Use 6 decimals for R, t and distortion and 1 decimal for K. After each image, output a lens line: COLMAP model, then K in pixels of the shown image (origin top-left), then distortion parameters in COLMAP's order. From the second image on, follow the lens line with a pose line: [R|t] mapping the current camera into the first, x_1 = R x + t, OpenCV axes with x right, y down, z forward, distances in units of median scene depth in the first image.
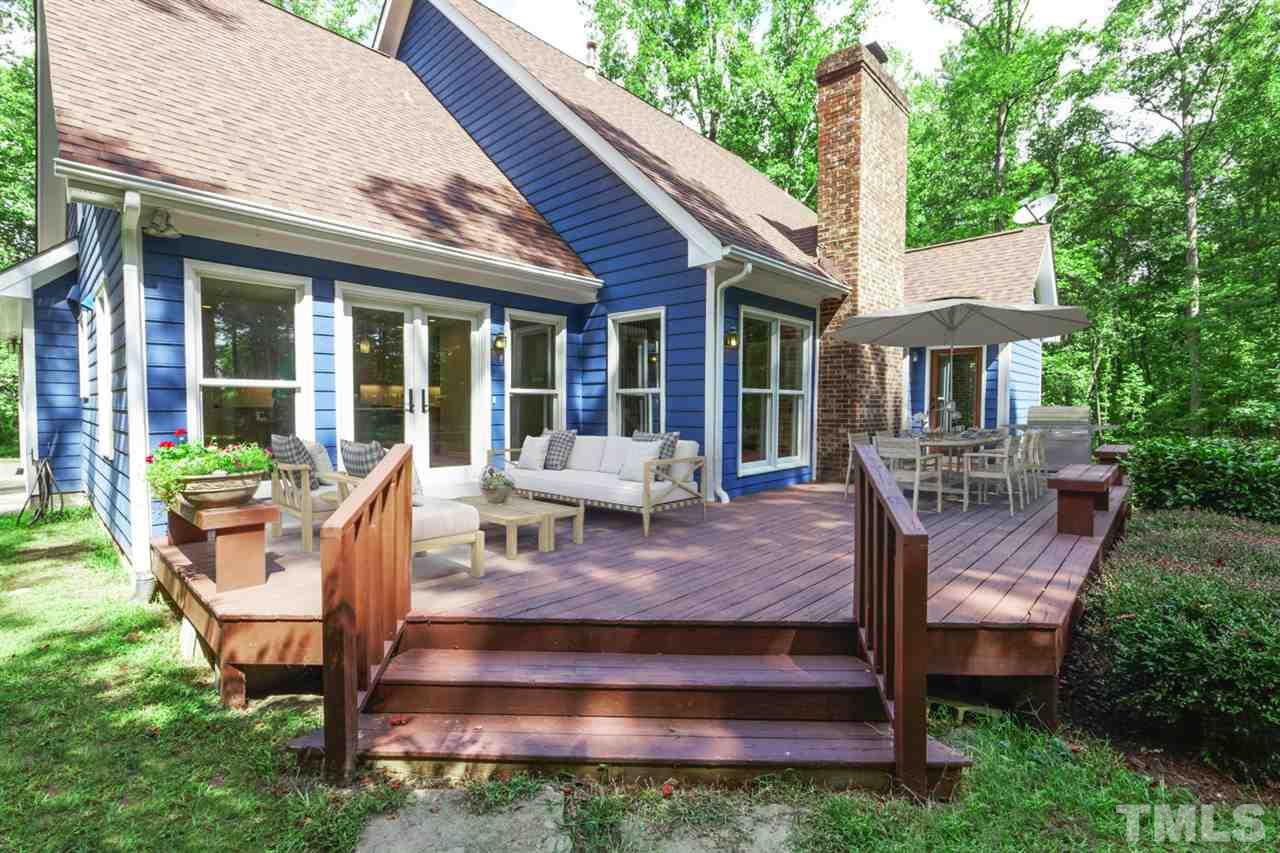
lens RADIAL K [[571.5, 0, 645.2], [0, 571.5, 421.4], [0, 0, 1]] dist [-0.004026, 0.000113]
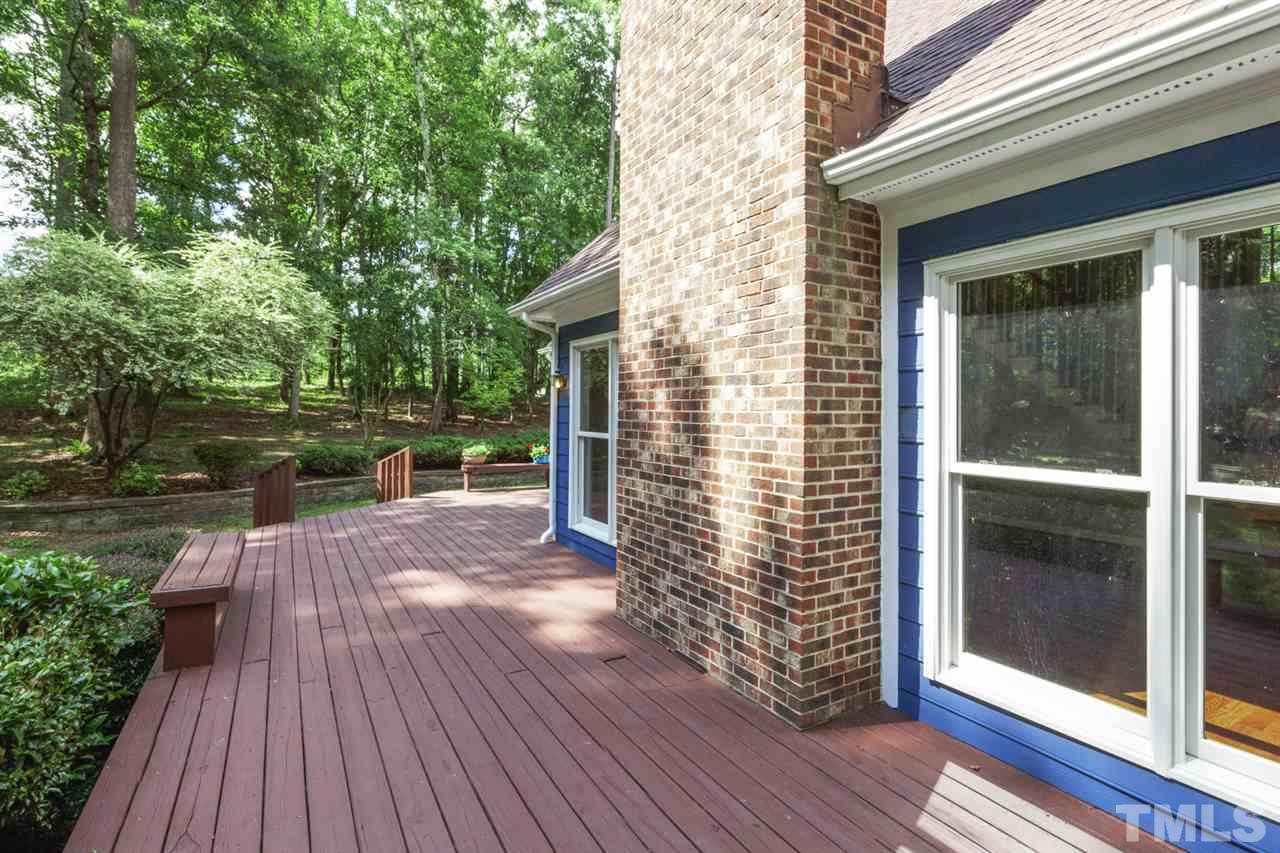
lens RADIAL K [[571.5, 0, 645.2], [0, 571.5, 421.4], [0, 0, 1]] dist [-0.004026, 0.000113]
pose [[-0.257140, 0.000108, -0.966374, 0.801425], [-0.043219, 0.998998, 0.011612, -0.073398], [0.965407, 0.044751, -0.256878, 1.053142]]
